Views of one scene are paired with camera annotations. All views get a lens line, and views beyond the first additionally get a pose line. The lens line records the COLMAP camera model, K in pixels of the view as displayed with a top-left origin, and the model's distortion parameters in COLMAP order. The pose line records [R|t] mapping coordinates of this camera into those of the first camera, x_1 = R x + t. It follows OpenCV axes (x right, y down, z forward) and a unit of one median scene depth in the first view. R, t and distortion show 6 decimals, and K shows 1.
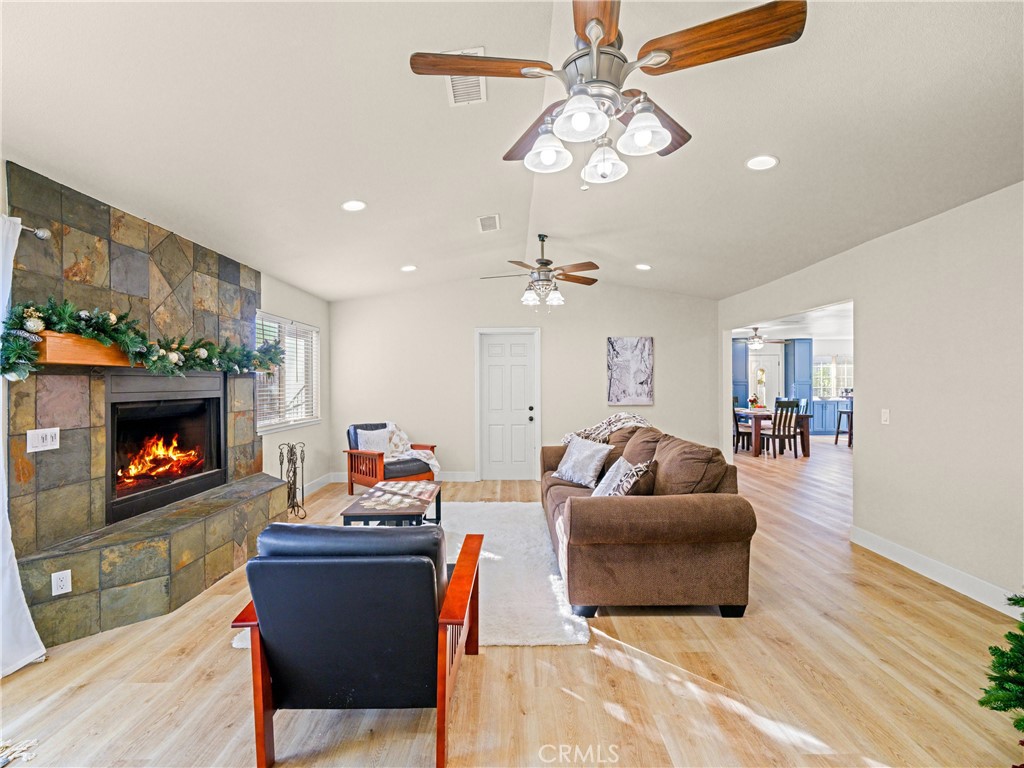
lens RADIAL K [[464.2, 0, 512.7], [0, 464.2, 383.3], [0, 0, 1]] dist [-0.002138, 0.000636]
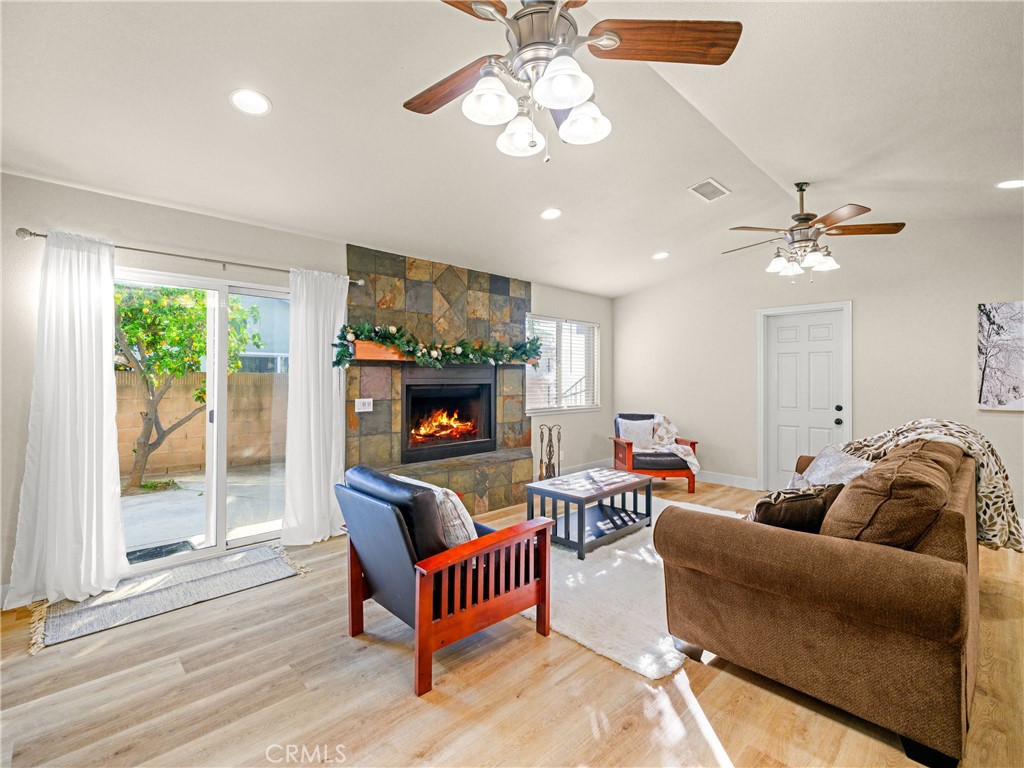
lens RADIAL K [[464.2, 0, 510.6], [0, 464.2, 375.3], [0, 0, 1]] dist [-0.002138, 0.000636]
pose [[0.692036, 0.003640, -0.721854, 0.403102], [-0.006571, 0.999978, -0.001256, 0.008887], [0.721833, 0.005612, 0.692044, 0.158359]]
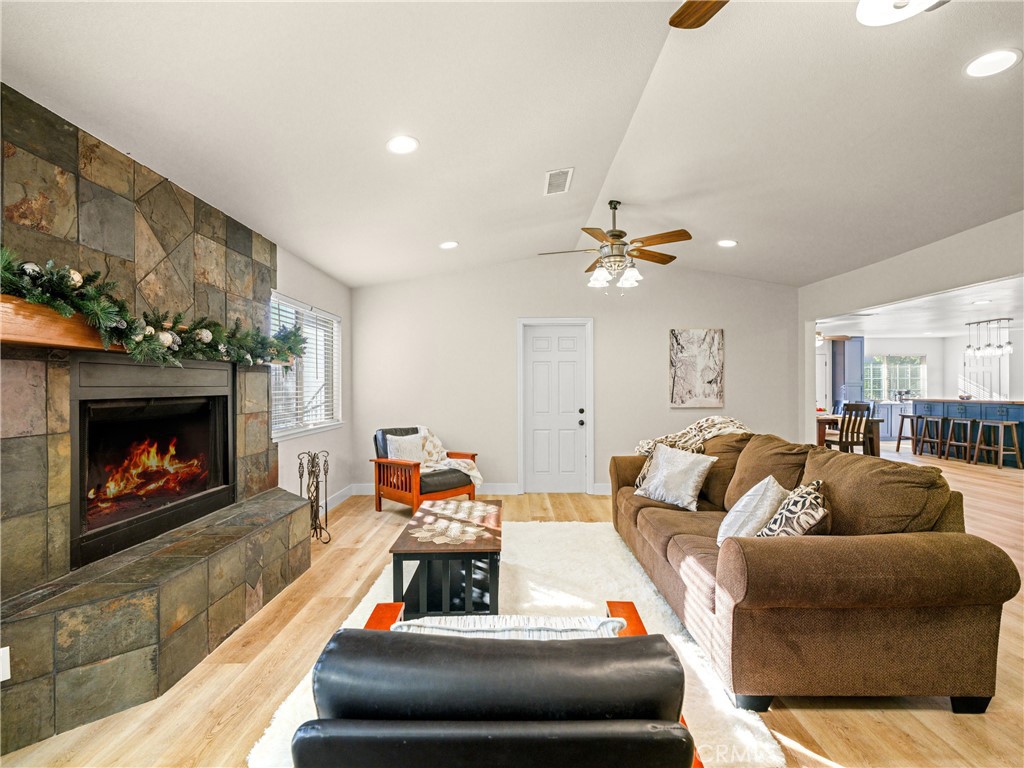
lens RADIAL K [[464.2, 0, 514.0], [0, 464.2, 386.8], [0, 0, 1]] dist [-0.002138, 0.000636]
pose [[0.999980, 0.002825, -0.005670, -0.153552], [-0.002819, 0.999995, 0.001106, 0.015494], [0.005673, -0.001090, 0.999983, 0.234723]]
